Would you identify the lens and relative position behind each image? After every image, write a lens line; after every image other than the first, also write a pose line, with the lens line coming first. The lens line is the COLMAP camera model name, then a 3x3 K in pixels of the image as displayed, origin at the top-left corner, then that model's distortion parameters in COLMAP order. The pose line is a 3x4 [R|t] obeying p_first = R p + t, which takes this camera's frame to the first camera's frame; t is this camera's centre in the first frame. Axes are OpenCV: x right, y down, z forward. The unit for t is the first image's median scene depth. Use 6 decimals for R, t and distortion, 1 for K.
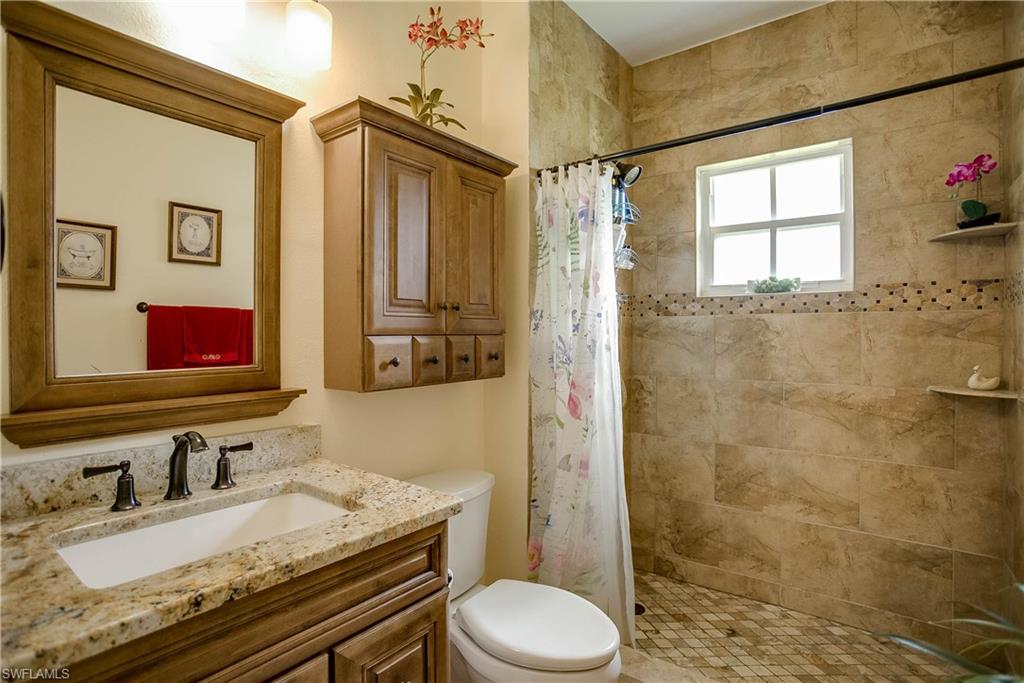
lens RADIAL K [[497.1, 0, 515.1], [0, 497.1, 341.0], [0, 0, 1]] dist [-0.033670, 0.005989]
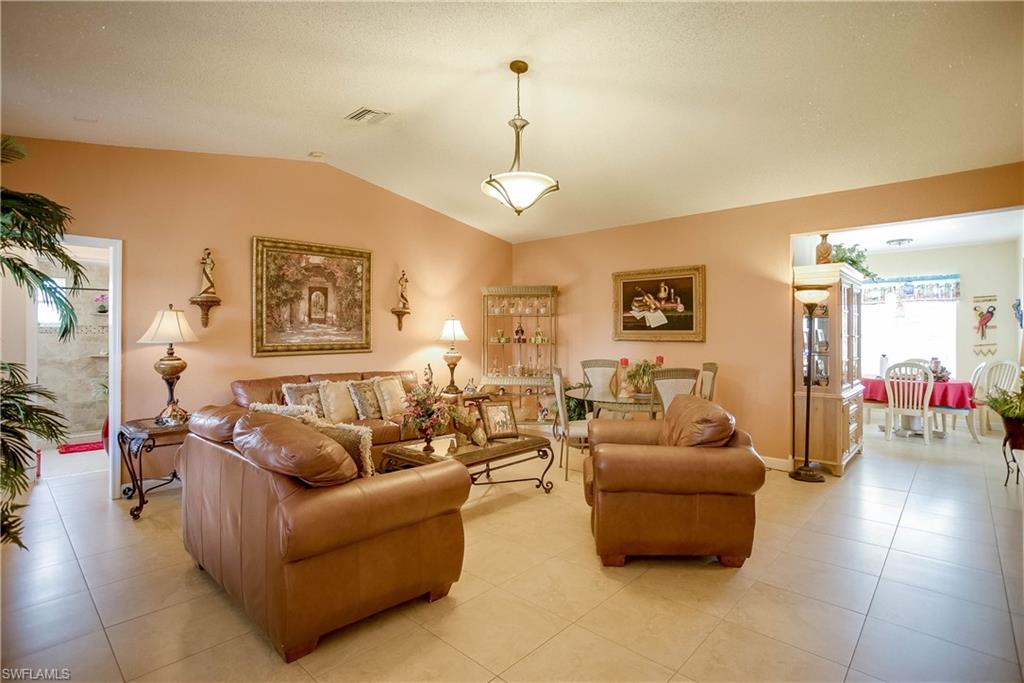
lens RADIAL K [[497.1, 0, 512.1], [0, 497.1, 335.6], [0, 0, 1]] dist [-0.033670, 0.005989]
pose [[0.080179, 0.010644, 0.996724, -2.298034], [0.003747, 0.999933, -0.010980, 0.000830], [-0.996773, 0.004615, 0.080134, -2.224815]]
